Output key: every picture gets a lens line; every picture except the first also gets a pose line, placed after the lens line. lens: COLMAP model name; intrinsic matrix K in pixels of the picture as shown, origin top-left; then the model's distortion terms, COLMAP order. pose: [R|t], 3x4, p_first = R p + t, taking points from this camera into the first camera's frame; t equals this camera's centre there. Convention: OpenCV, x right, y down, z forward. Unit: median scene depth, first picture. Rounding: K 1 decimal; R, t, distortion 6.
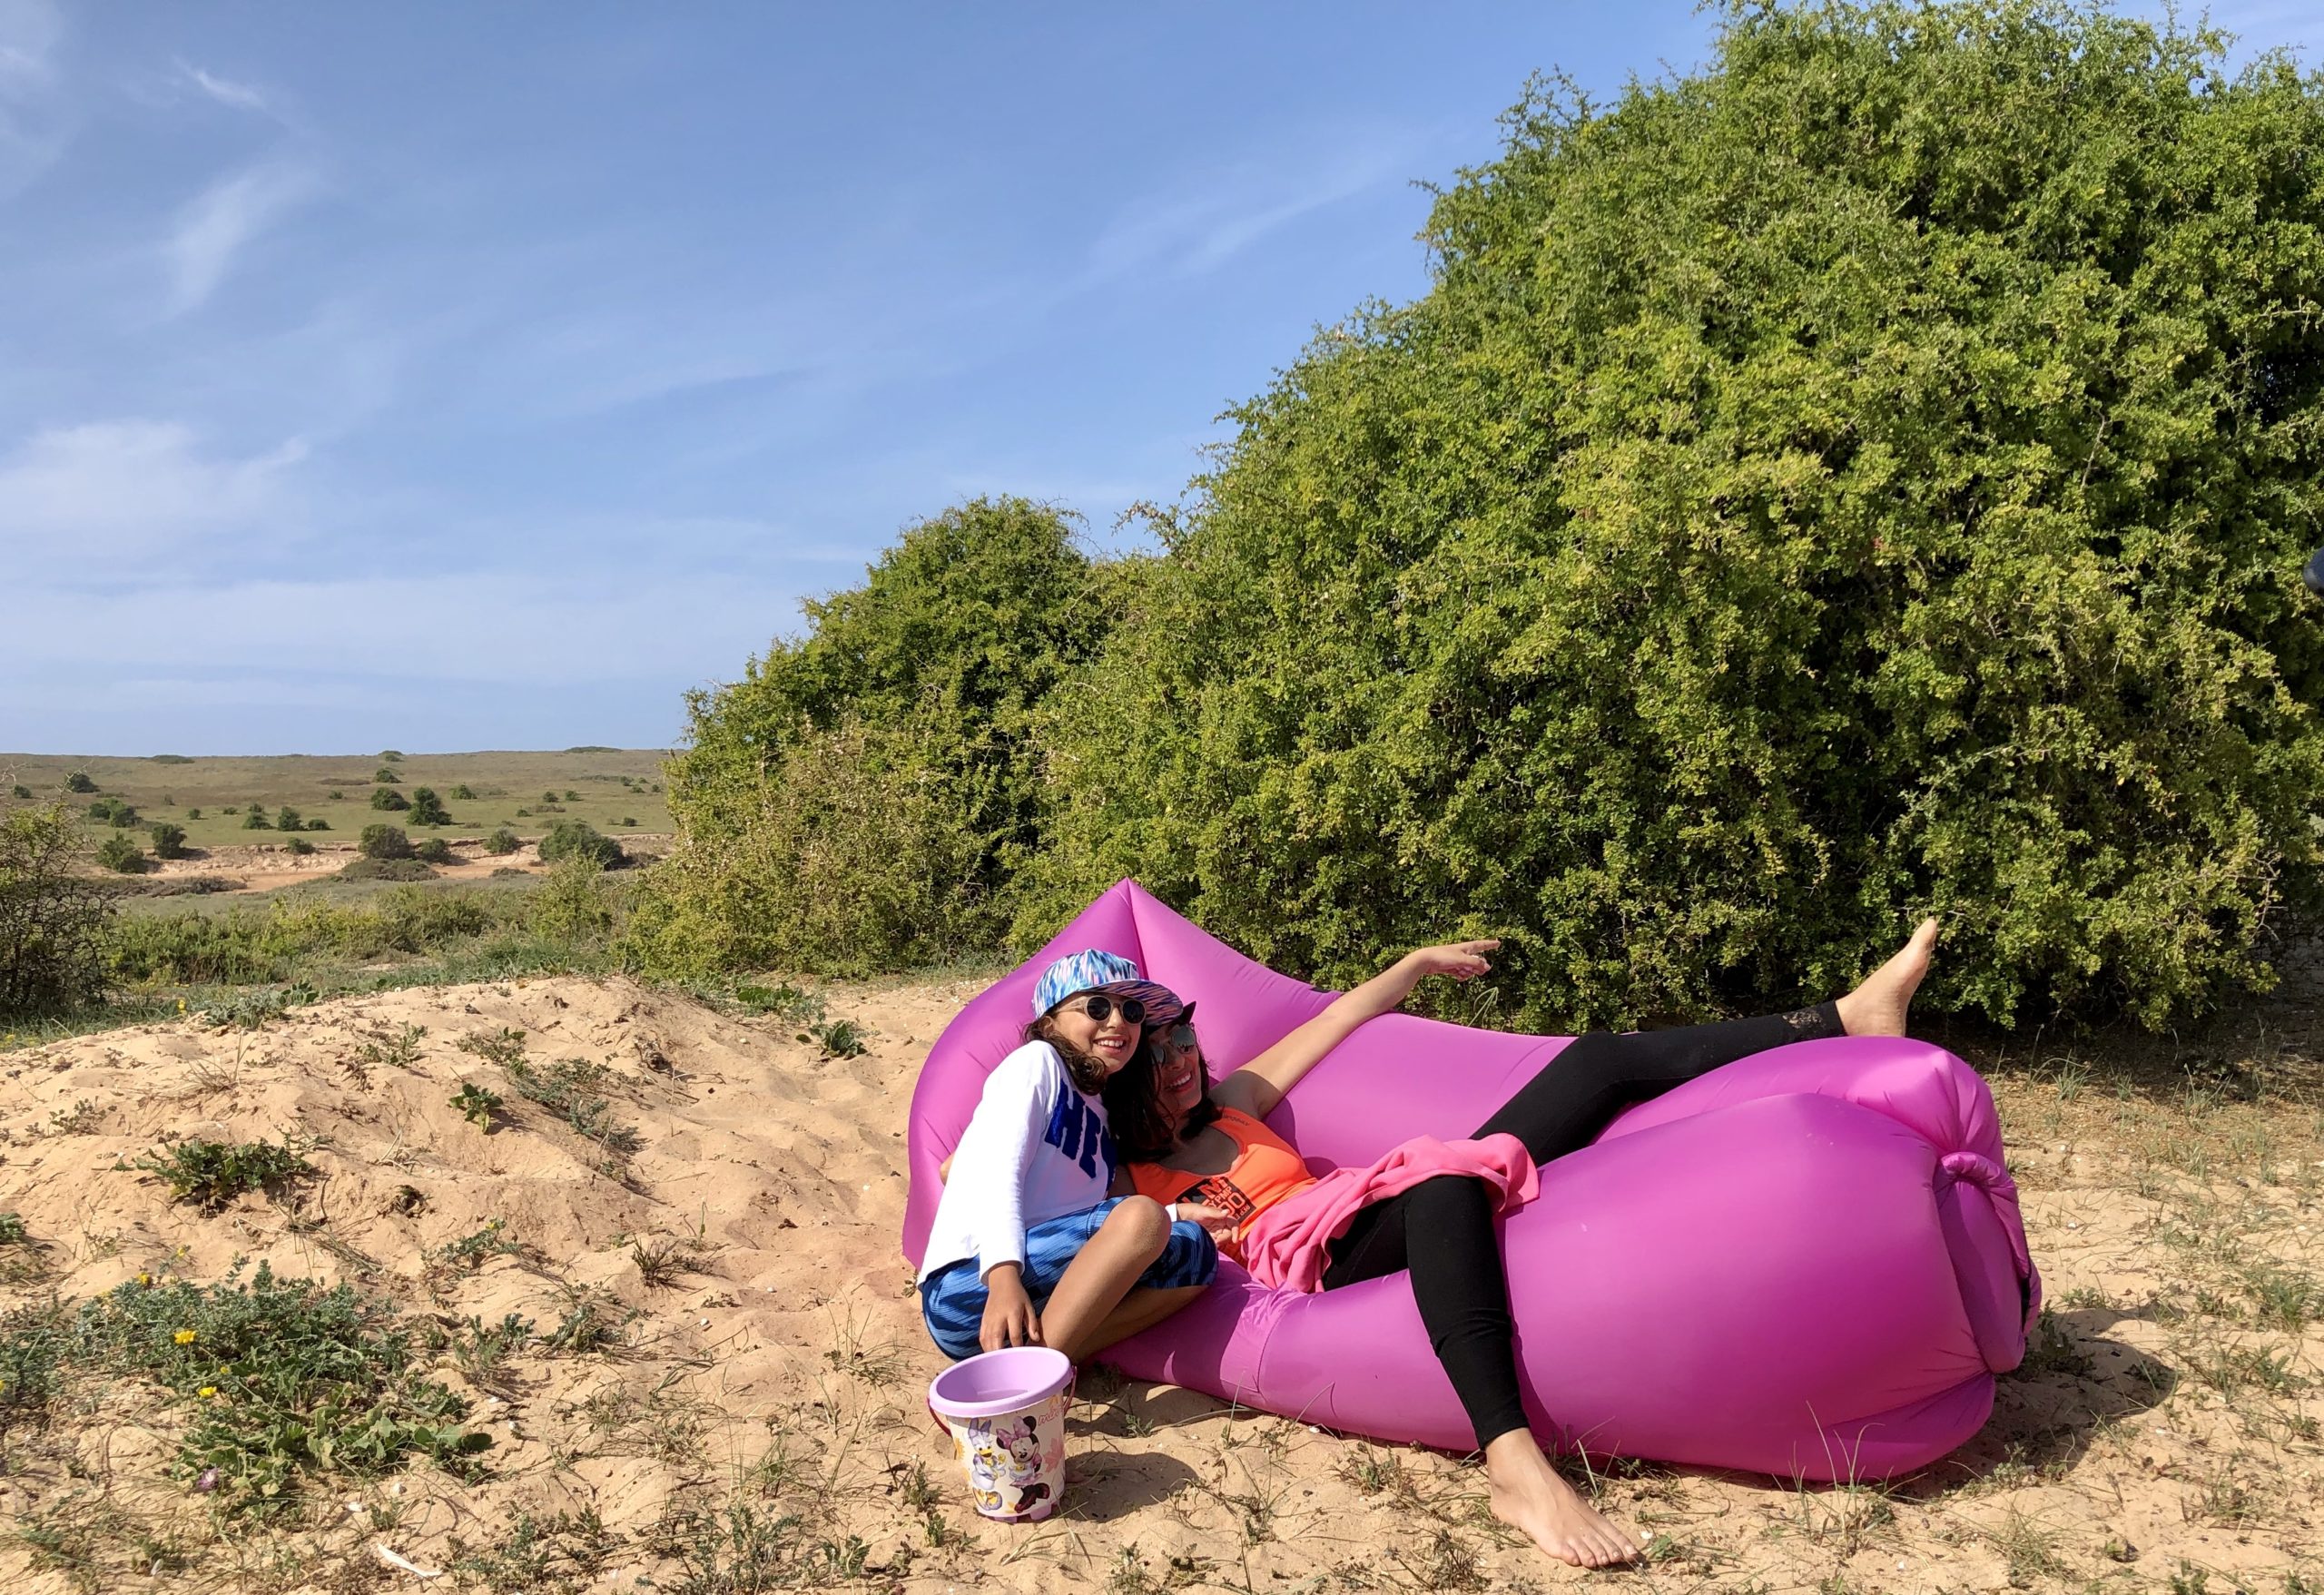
lens RADIAL K [[2213.9, 0, 1226.7], [0, 2213.9, 933.7], [0, 0, 1]] dist [0.016958, 0.000000]
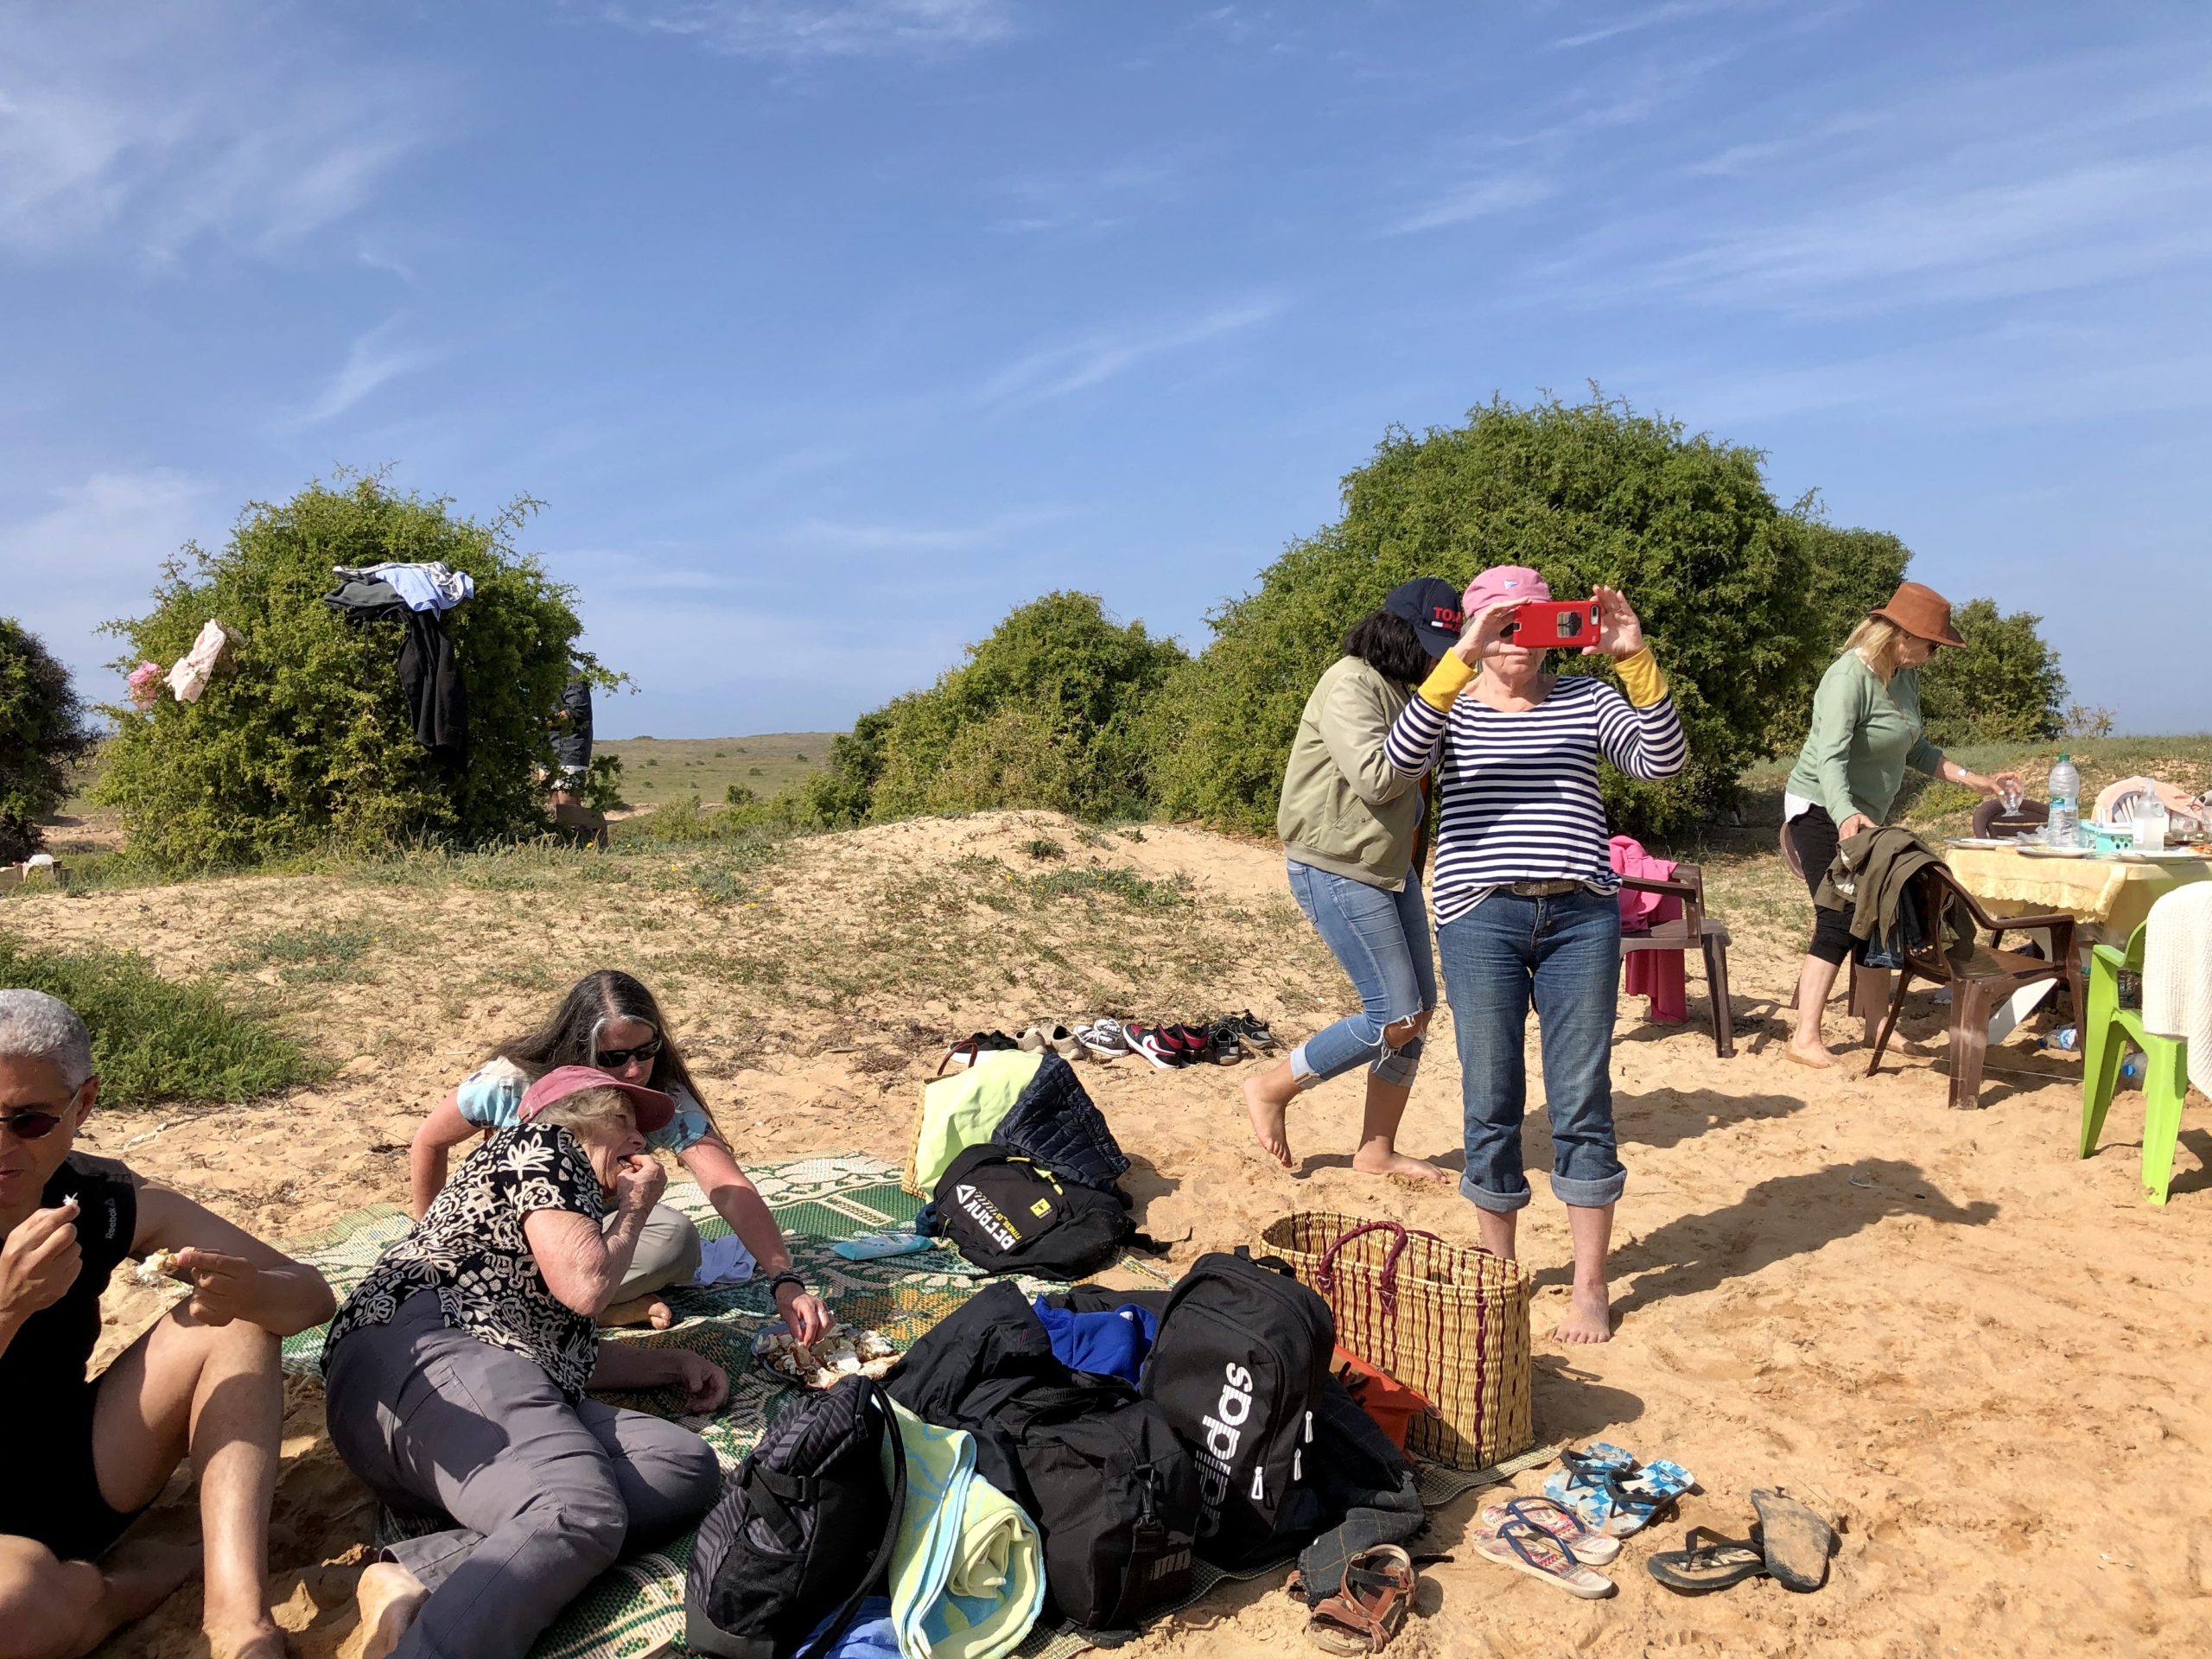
lens RADIAL K [[1812.1, 0, 1097.5], [0, 1812.1, 827.0], [0, 0, 1]] dist [0.046243, -0.056338]
pose [[0.997327, -0.002294, 0.073038, -0.300953], [0.004613, 0.999490, -0.031592, 0.081924], [-0.072928, 0.031845, 0.996829, -0.833137]]
